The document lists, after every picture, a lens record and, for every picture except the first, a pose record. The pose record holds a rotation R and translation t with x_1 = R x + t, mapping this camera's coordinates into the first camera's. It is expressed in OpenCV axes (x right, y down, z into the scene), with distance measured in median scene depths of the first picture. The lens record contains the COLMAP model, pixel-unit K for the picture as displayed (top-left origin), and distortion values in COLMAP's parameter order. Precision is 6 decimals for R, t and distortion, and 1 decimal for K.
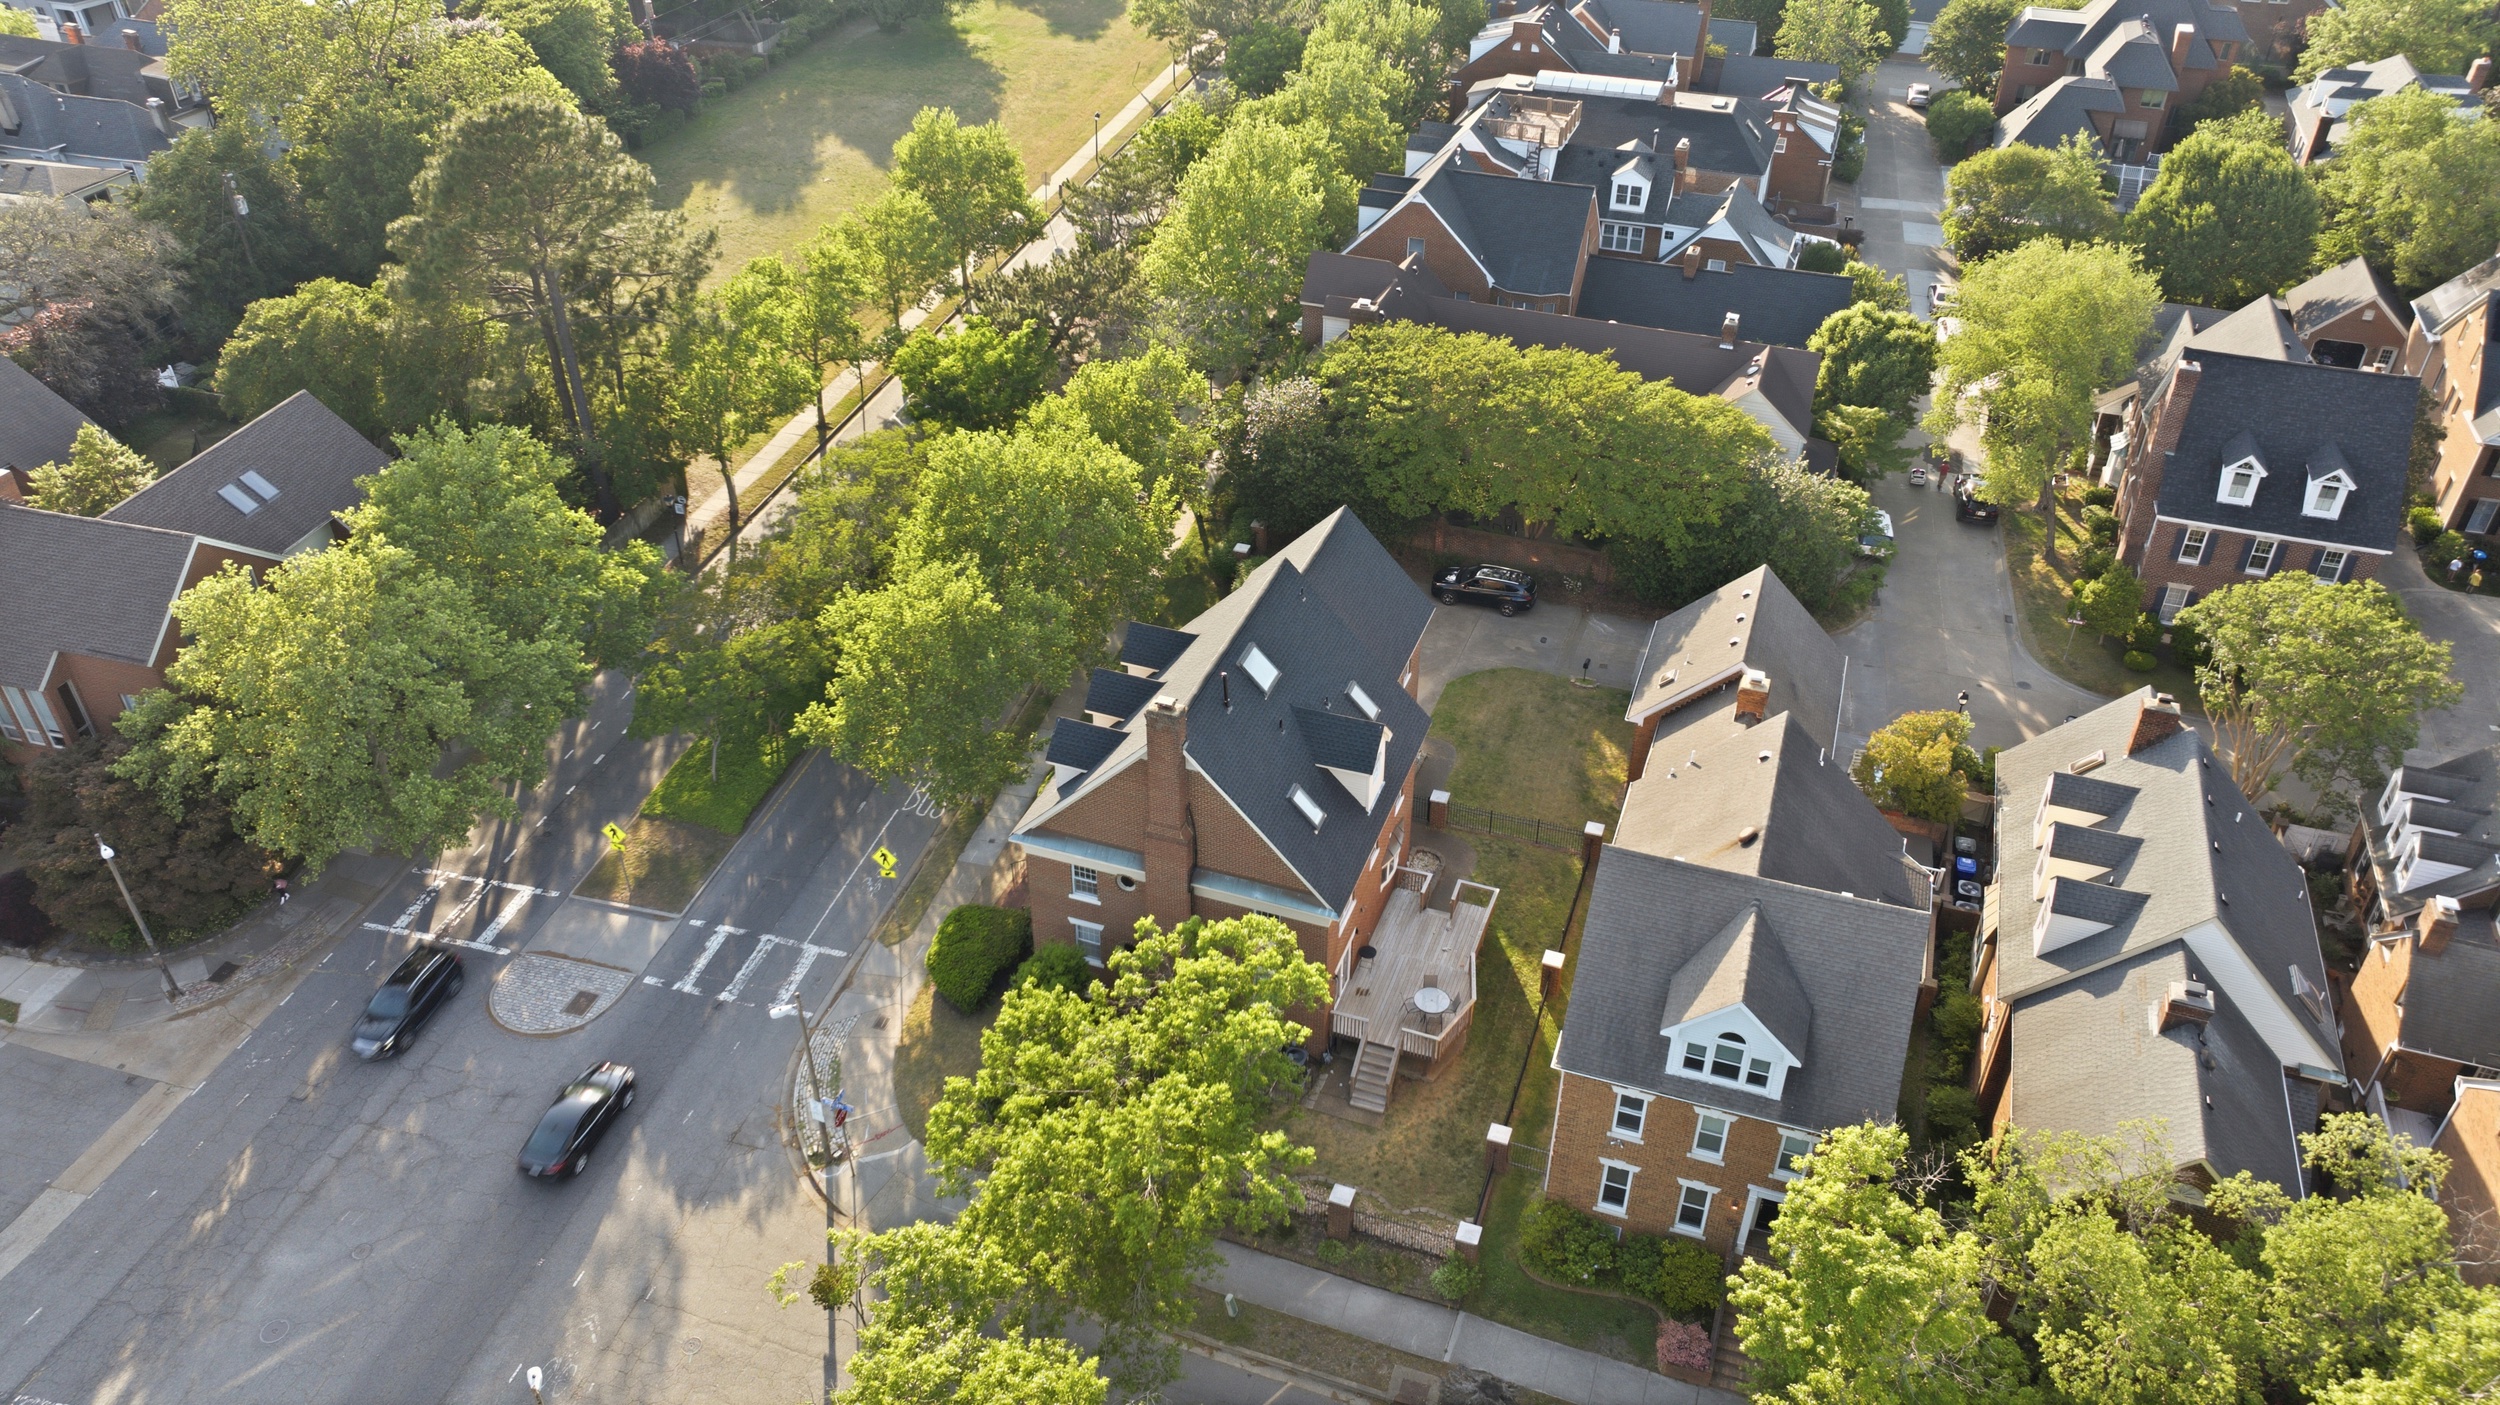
lens RADIAL K [[1771.5, 0, 1250.0], [0, 1771.5, 702.5], [0, 0, 1]] dist [-0.036594, 0.036240]
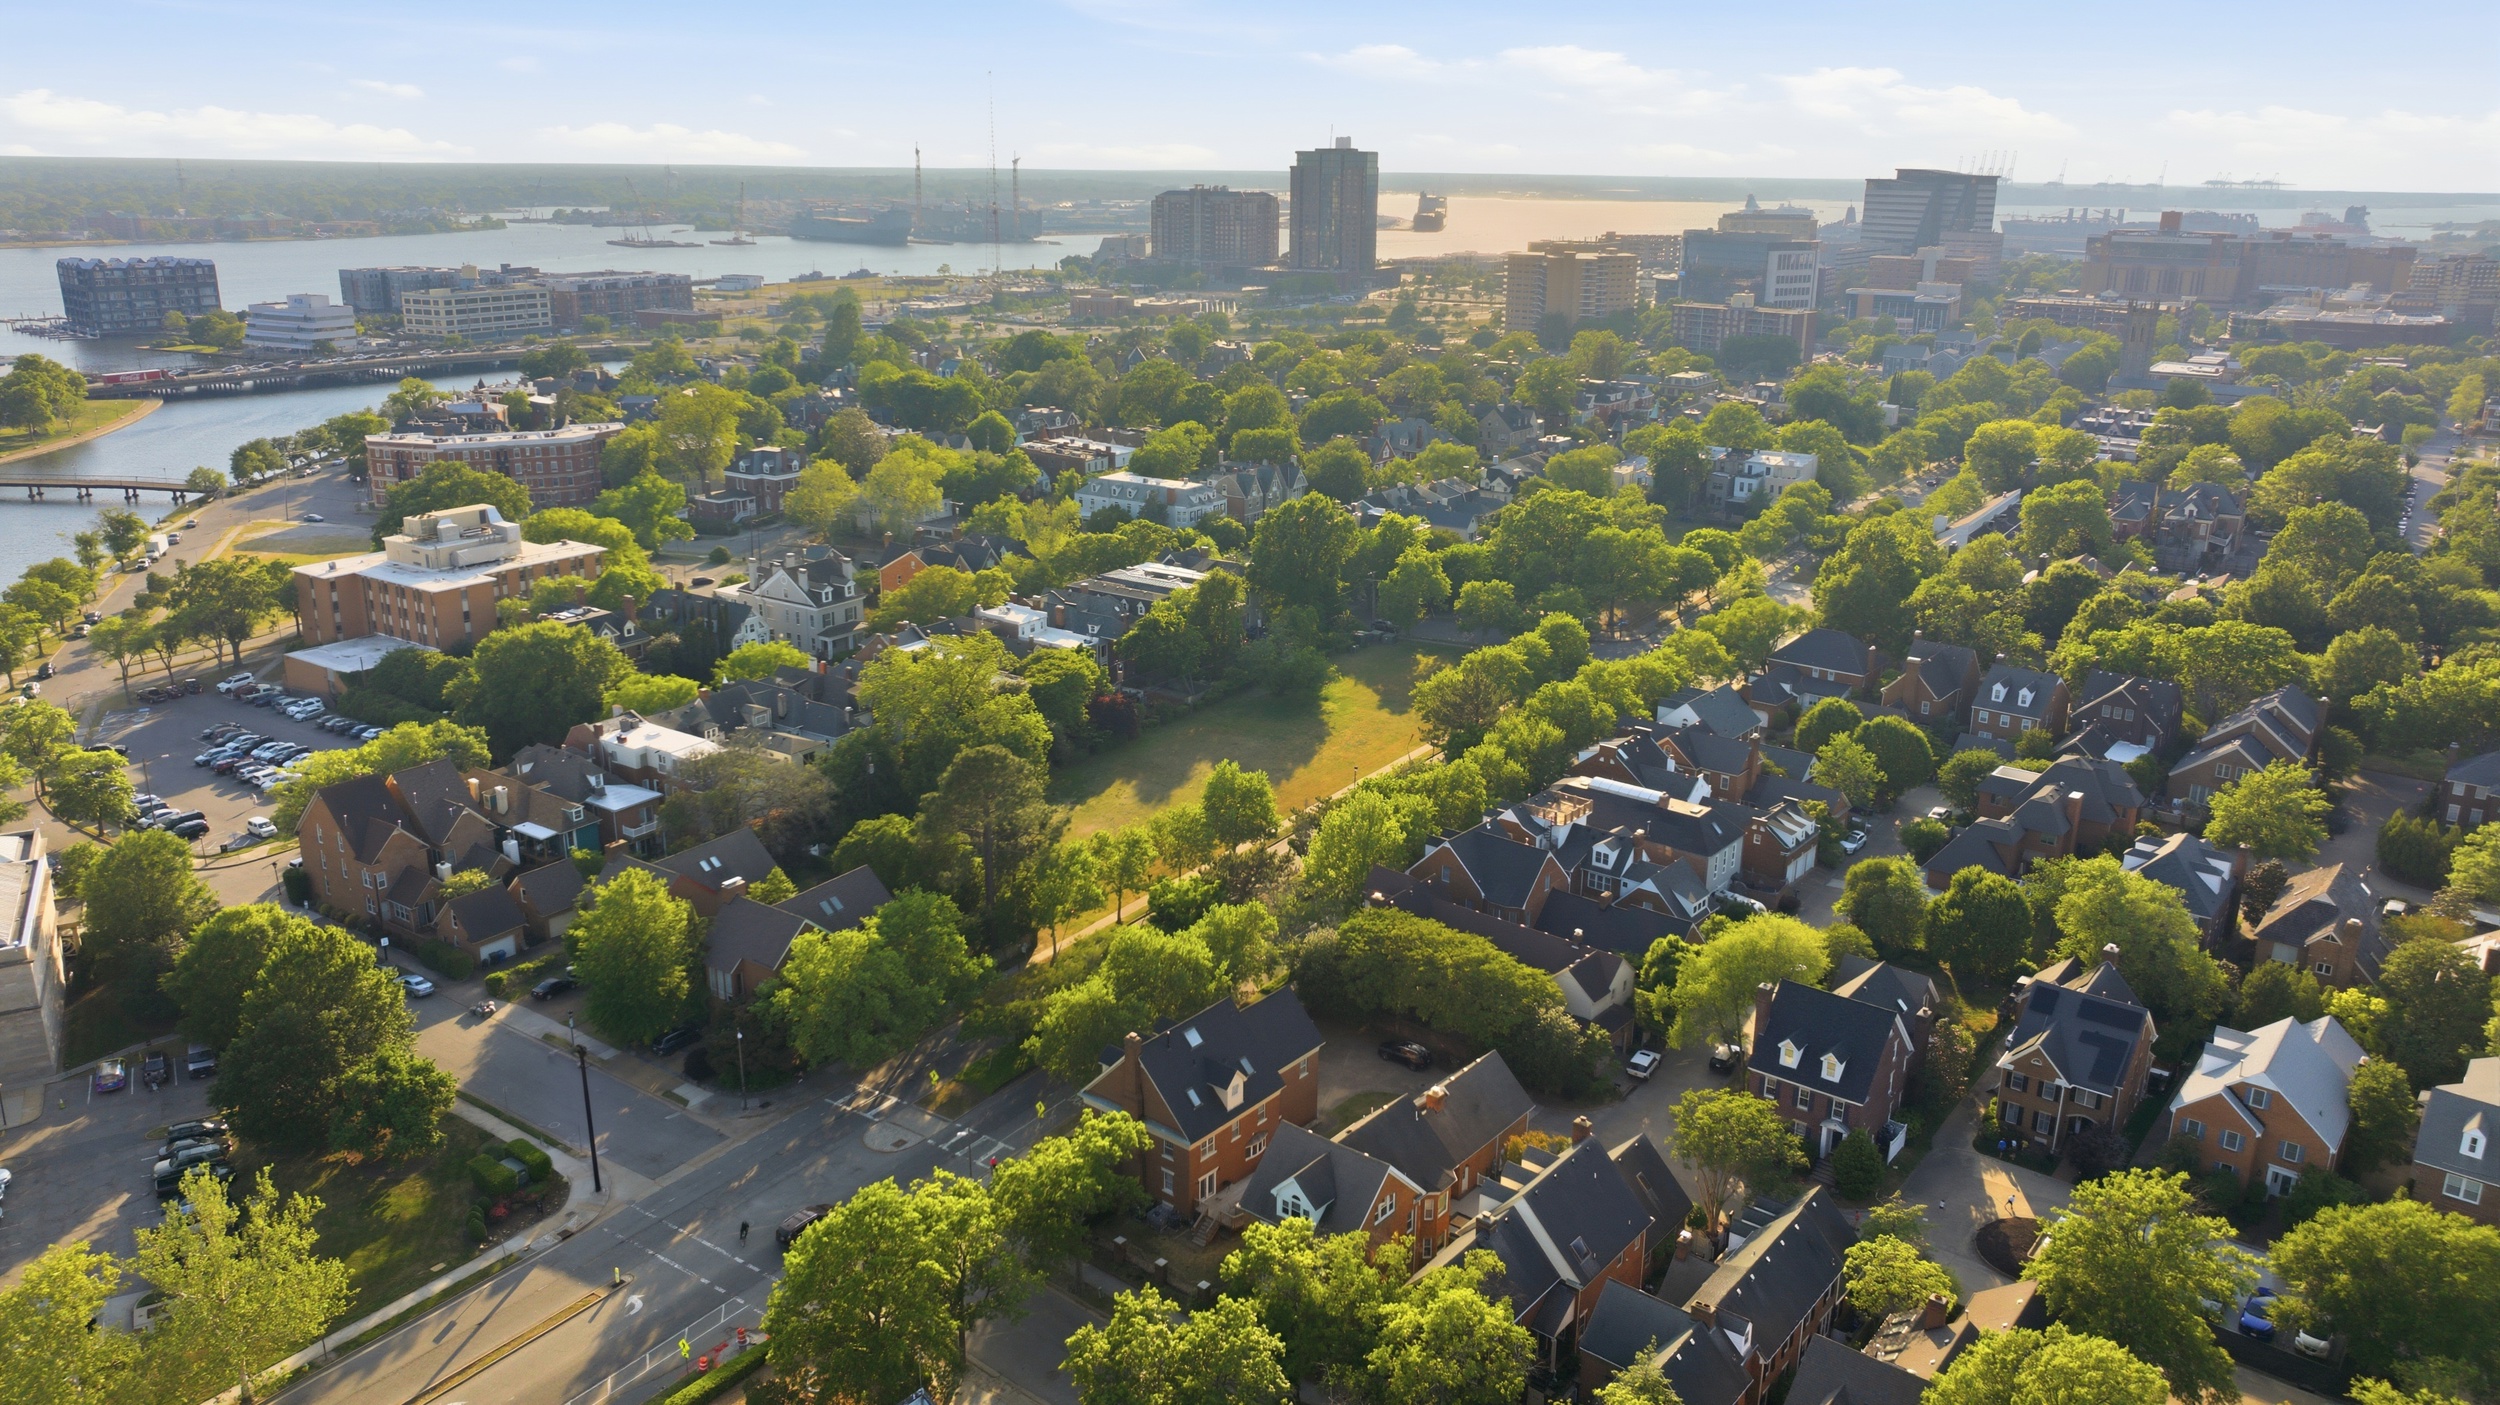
lens RADIAL K [[1771.5, 0, 1250.0], [0, 1771.5, 702.5], [0, 0, 1]] dist [-0.036594, 0.036240]
pose [[0.943517, 0.102772, -0.314982, 0.526573], [-0.196226, 0.939344, -0.281298, 0.142095], [0.266967, 0.327217, 0.906453, -0.841156]]
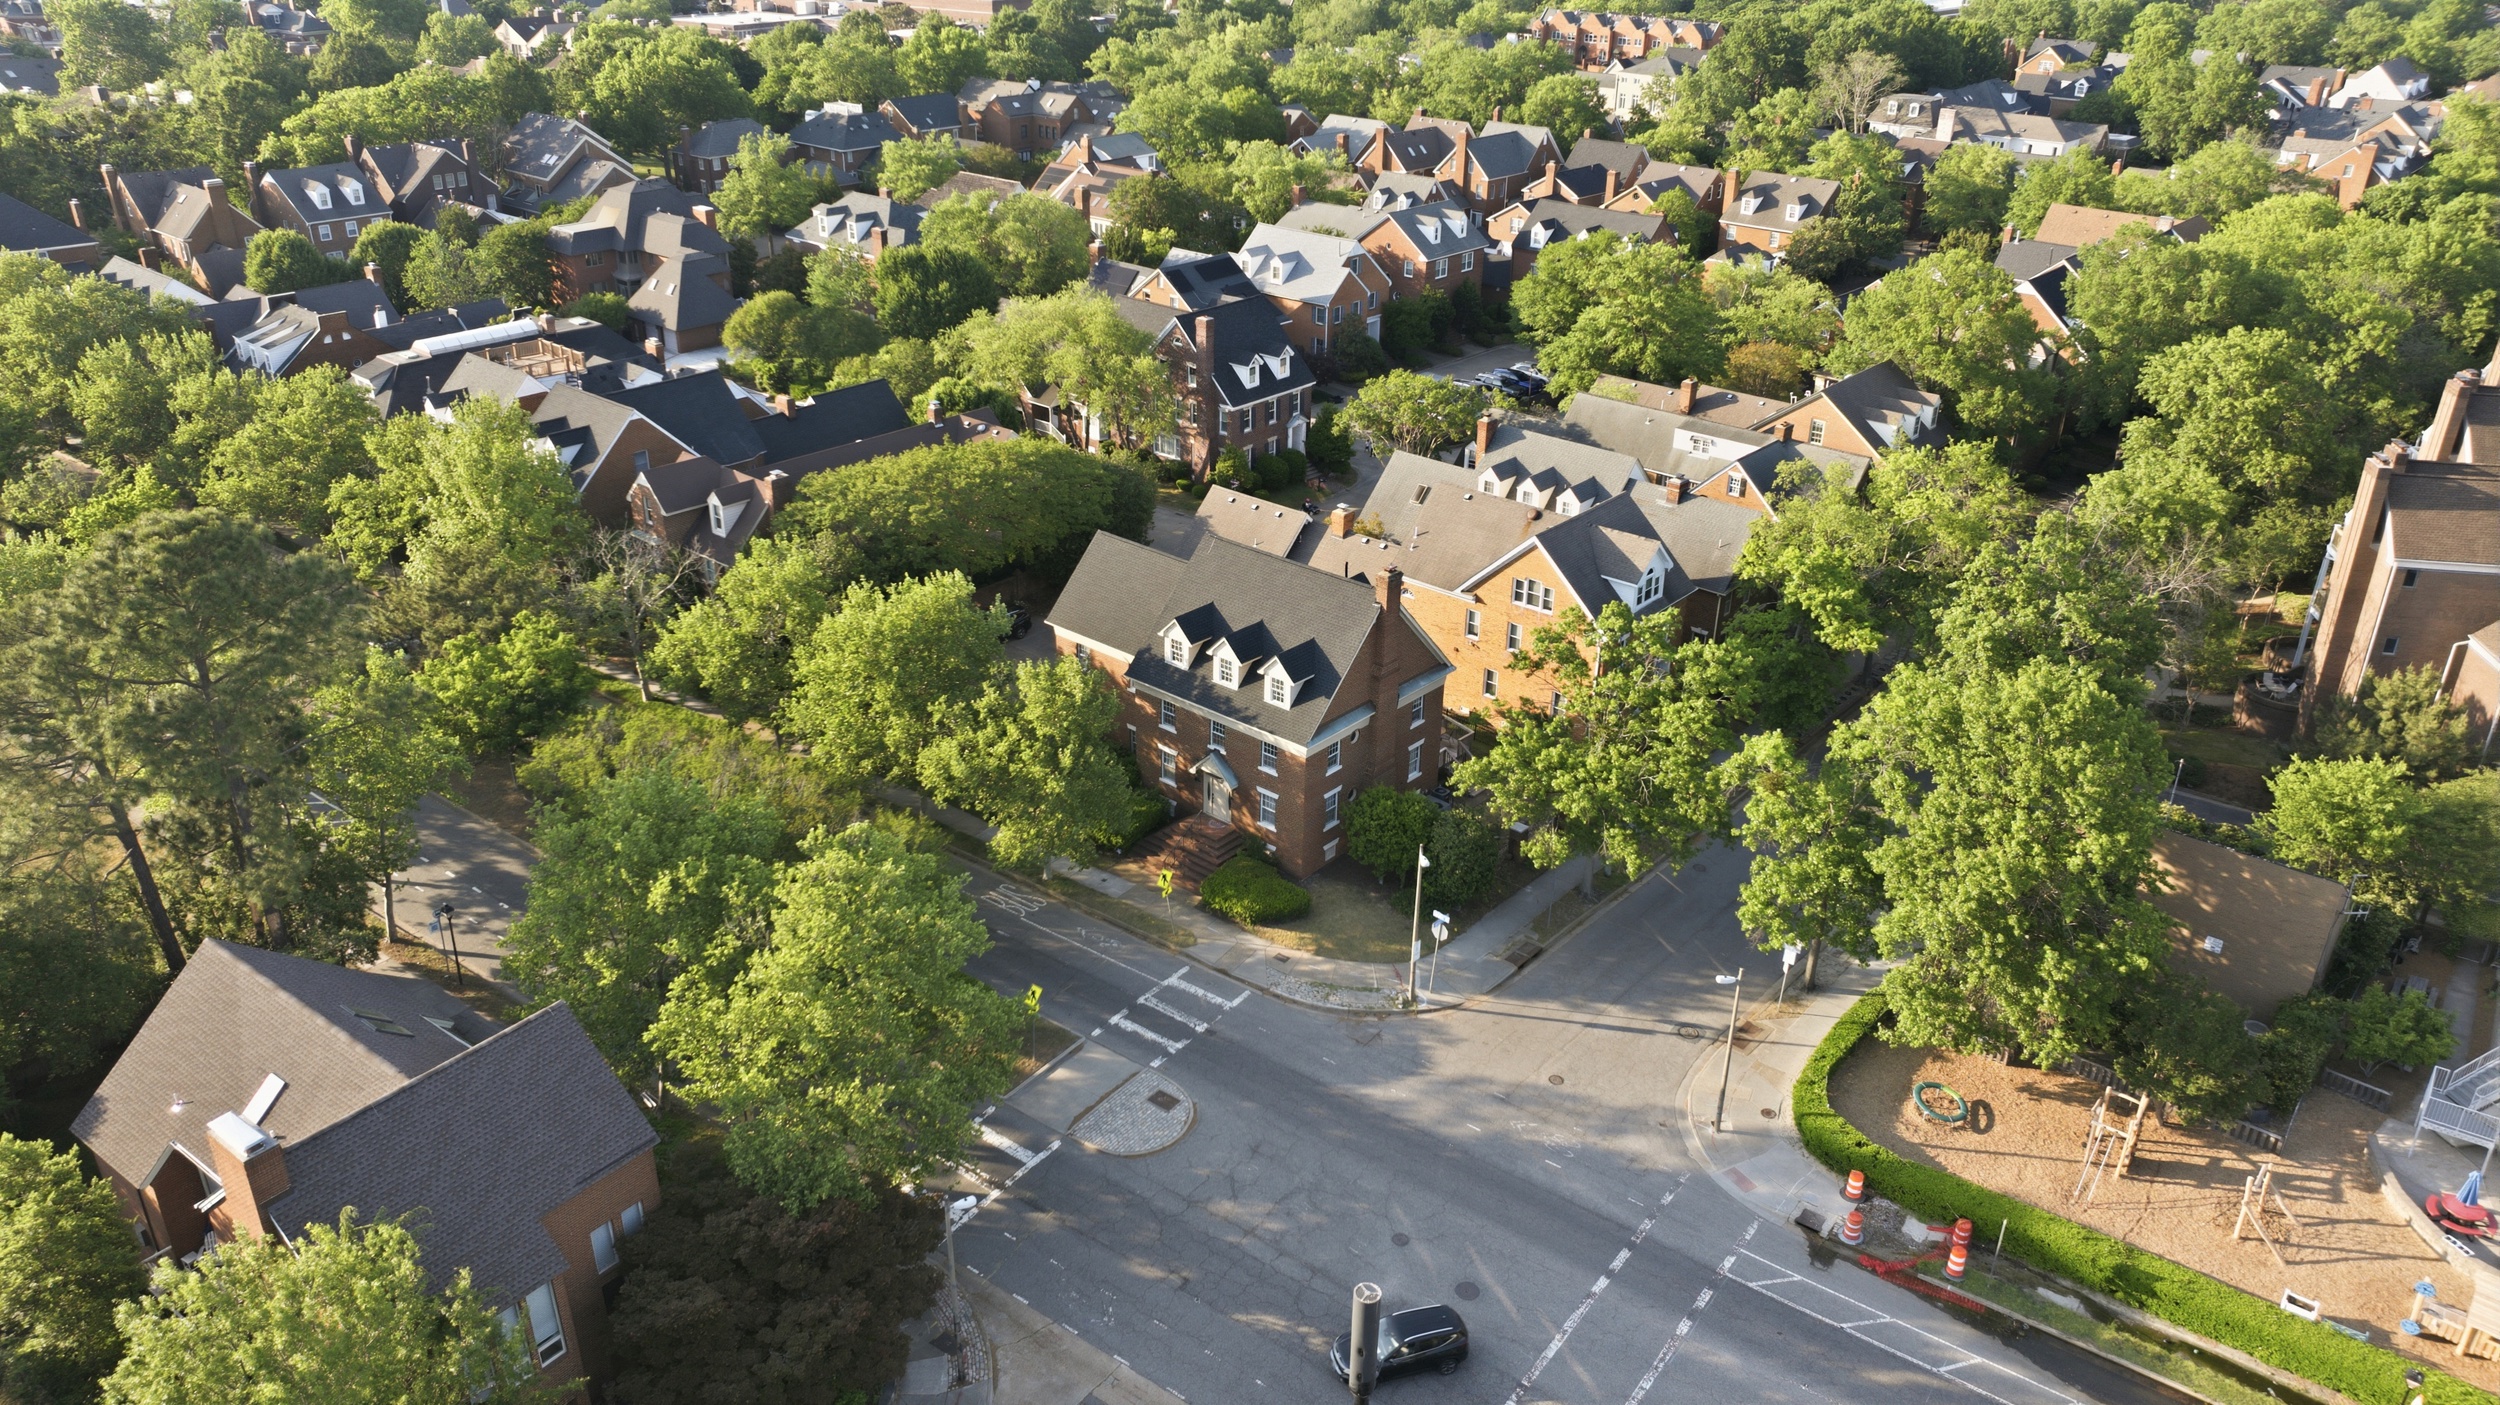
lens RADIAL K [[1771.5, 0, 1250.0], [0, 1771.5, 702.5], [0, 0, 1]] dist [-0.036594, 0.036240]
pose [[0.364186, -0.405508, 0.838410, -0.876497], [0.524848, 0.833029, 0.174923, -0.145296], [-0.769353, 0.376333, 0.516207, 0.232443]]
